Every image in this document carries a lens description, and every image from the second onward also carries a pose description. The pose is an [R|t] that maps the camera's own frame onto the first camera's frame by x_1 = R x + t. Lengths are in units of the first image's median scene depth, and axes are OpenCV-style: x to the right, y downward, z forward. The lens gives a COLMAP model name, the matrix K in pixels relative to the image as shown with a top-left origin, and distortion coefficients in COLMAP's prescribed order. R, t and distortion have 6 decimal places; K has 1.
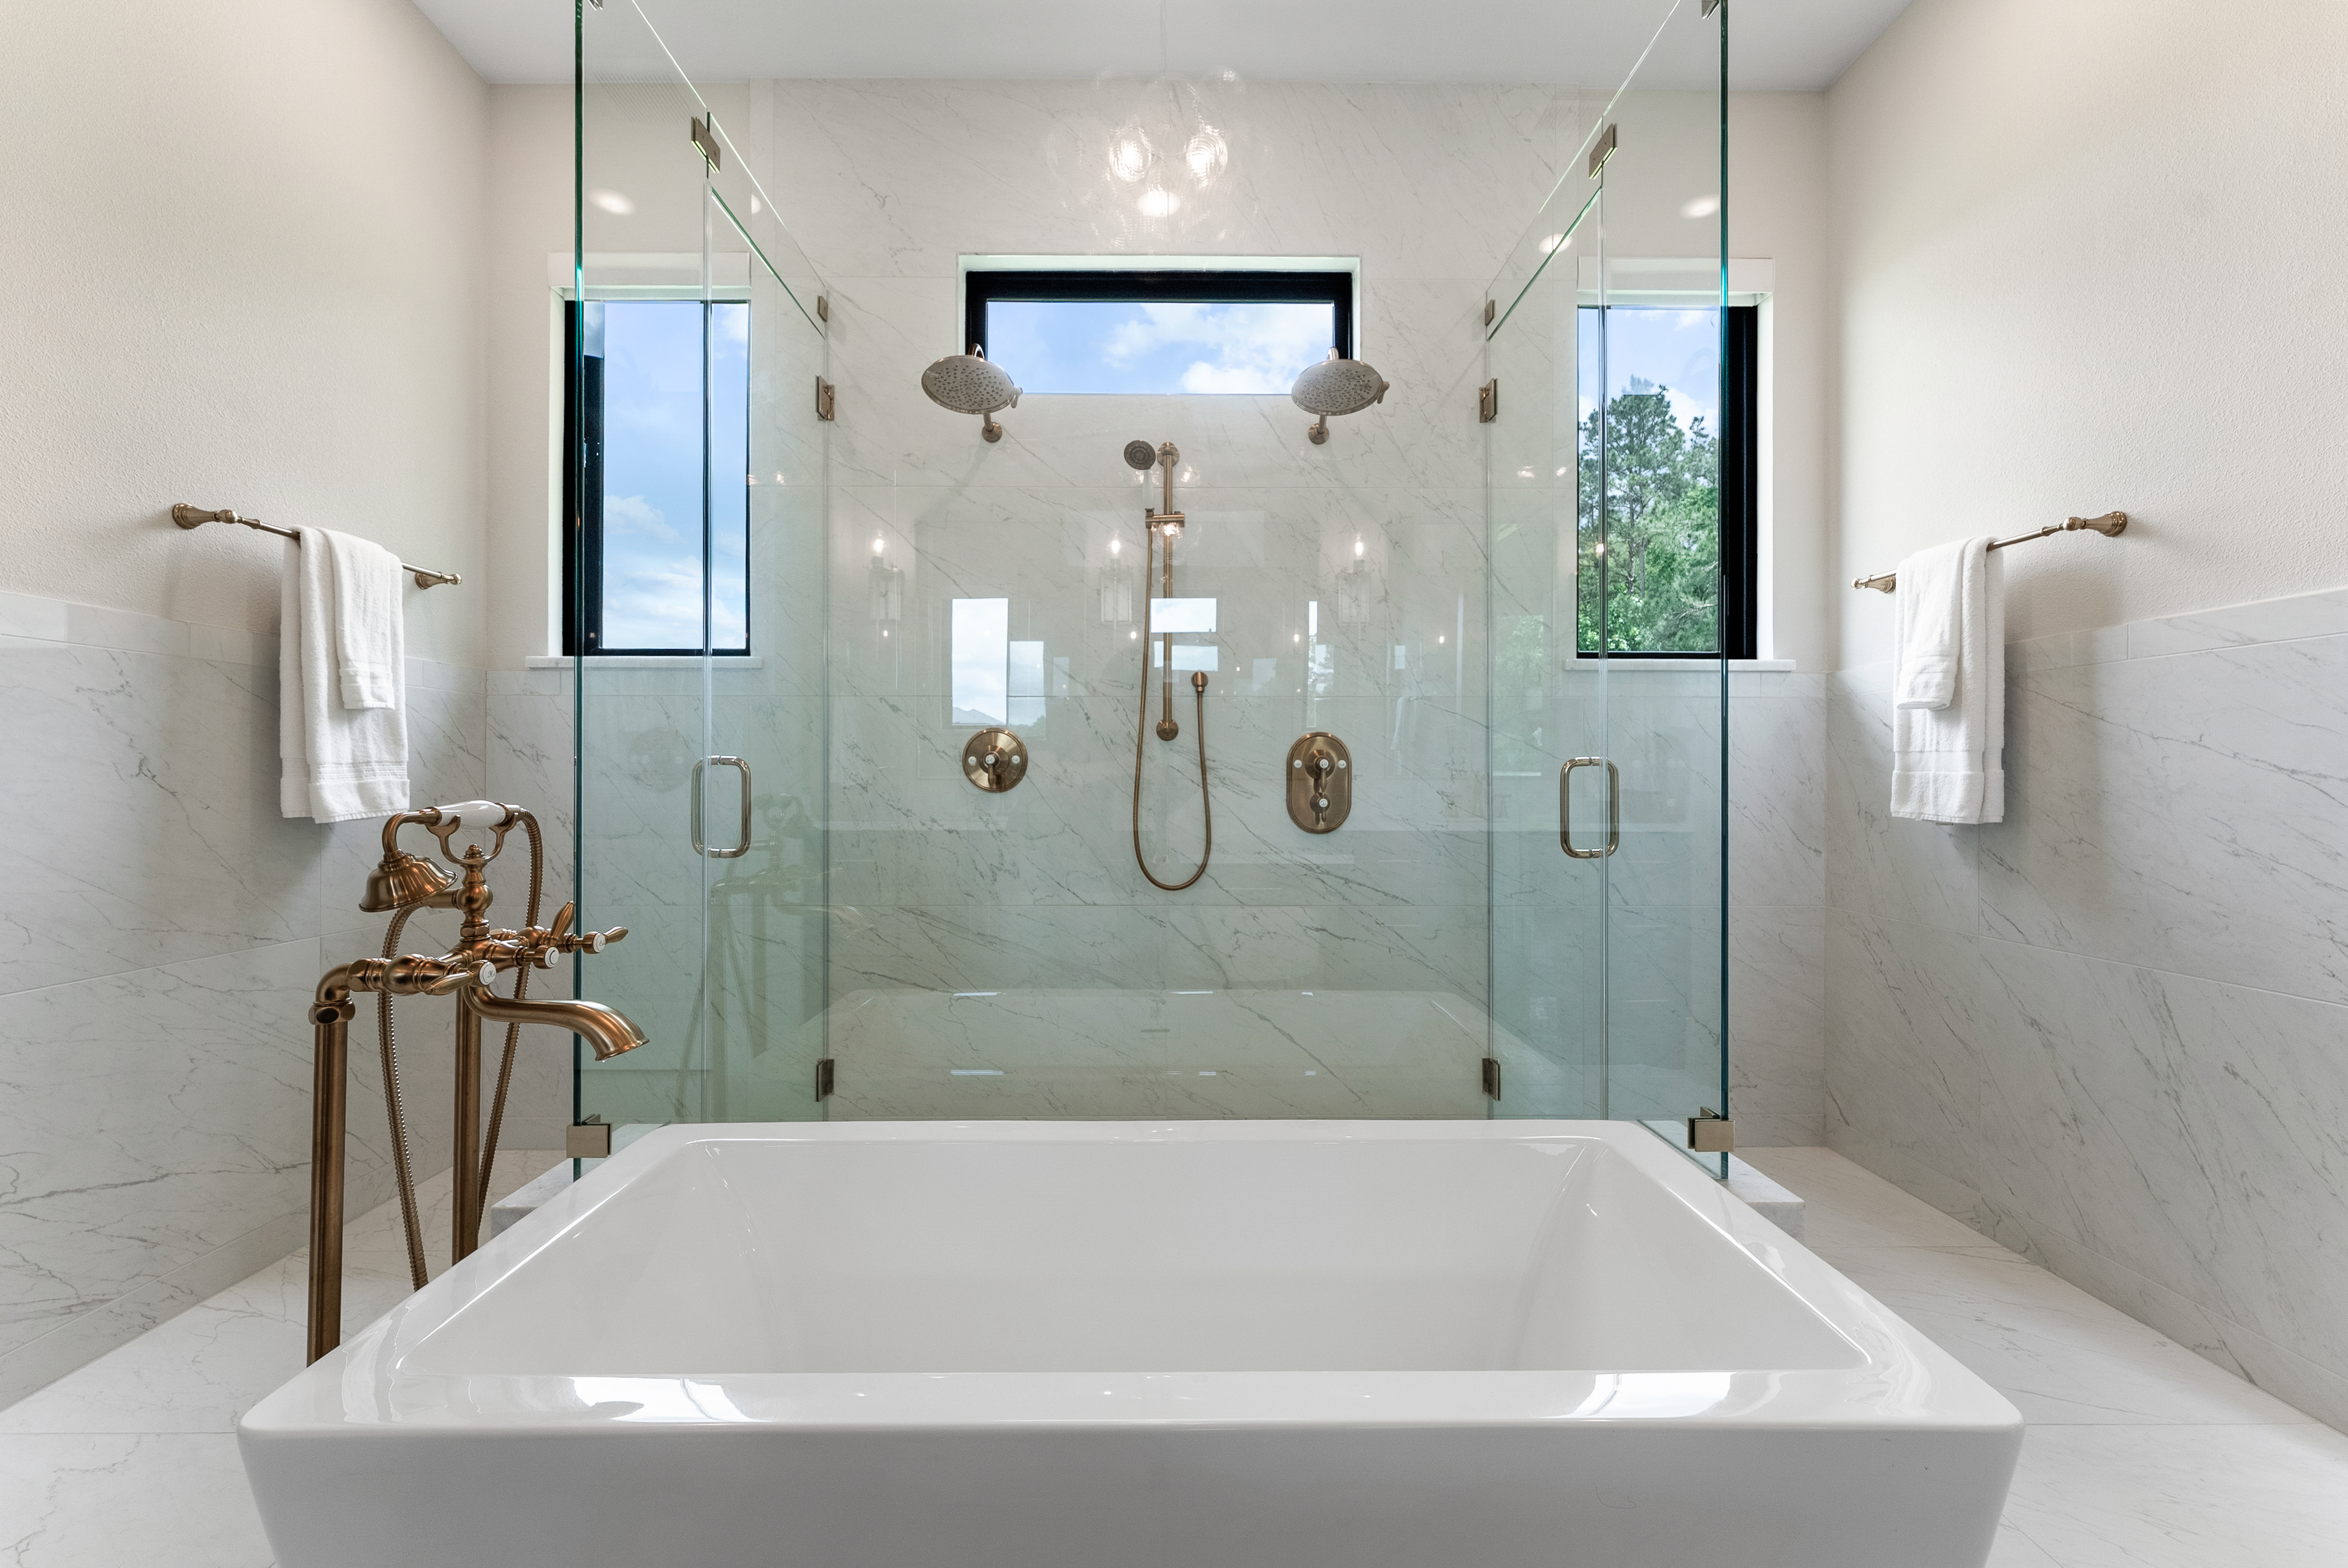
lens RADIAL K [[954.4, 0, 1178.1], [0, 954.4, 780.9], [0, 0, 1]] dist [-0.001627, 0.000146]
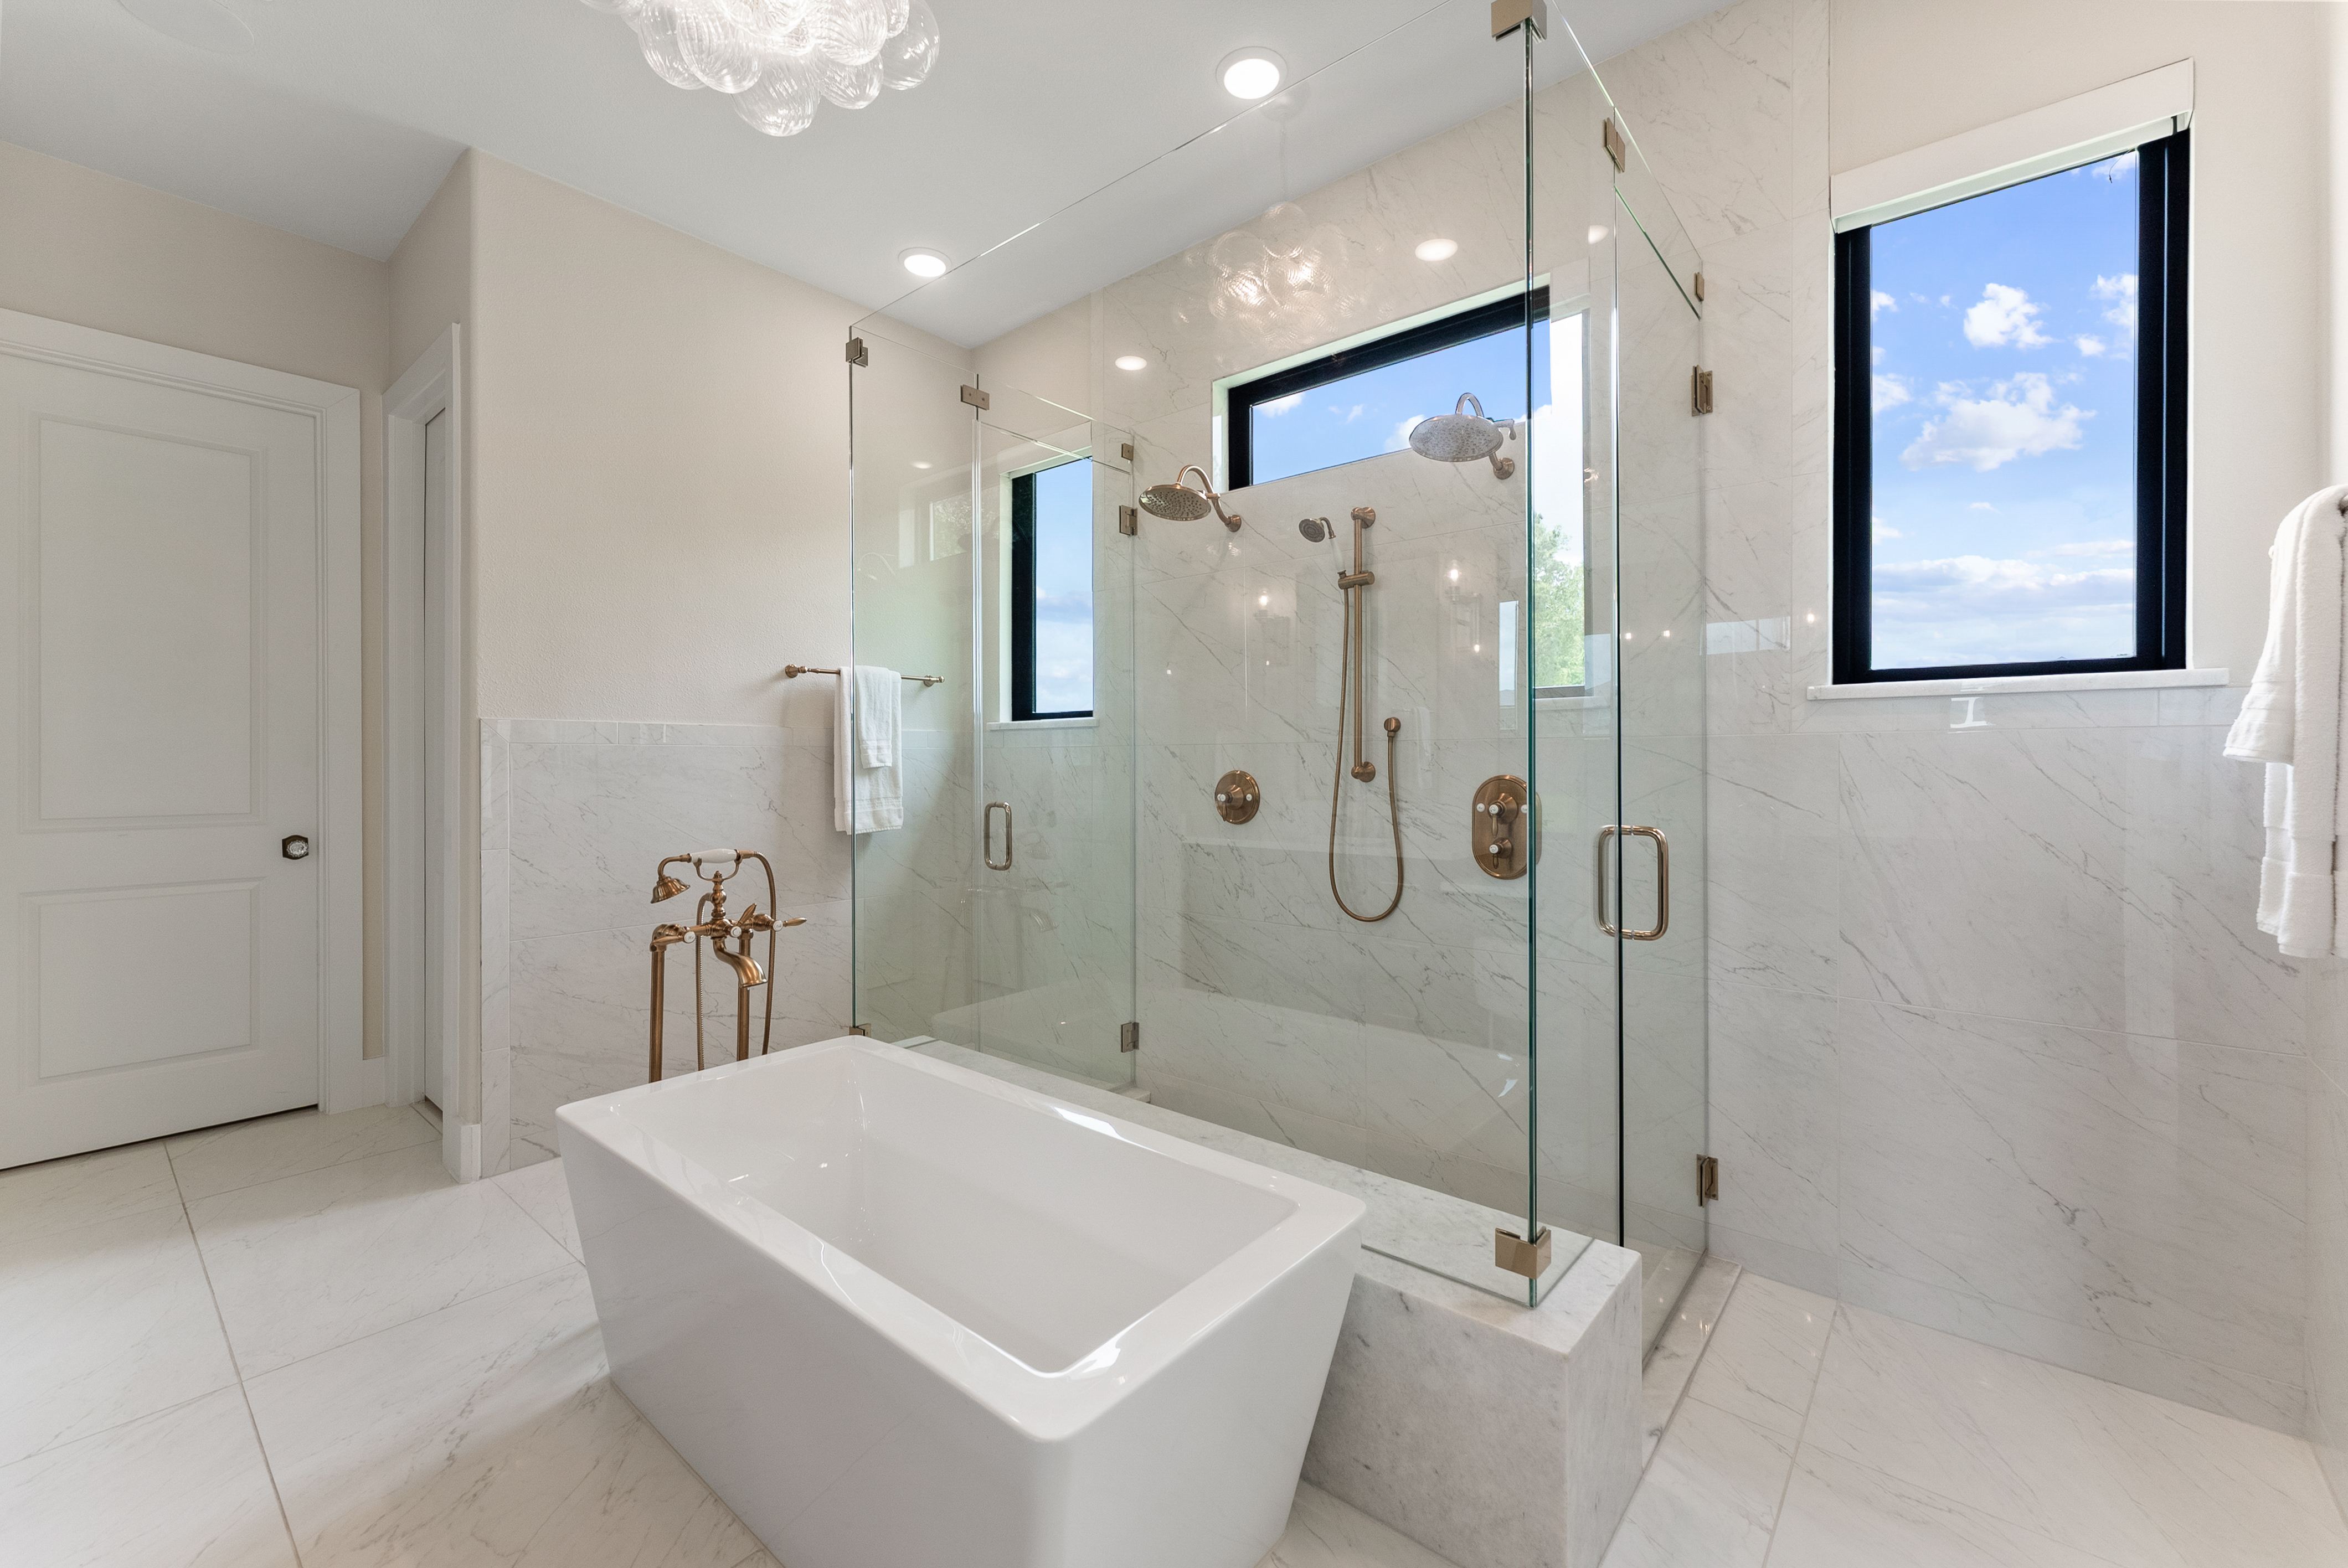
lens RADIAL K [[954.4, 0, 1178.8], [0, 954.4, 772.0], [0, 0, 1]] dist [-0.001627, 0.000146]
pose [[0.759695, 0.003953, -0.650267, 0.552868], [0.002208, 0.999960, 0.008658, -0.066519], [0.650275, -0.008013, 0.759656, 0.044456]]
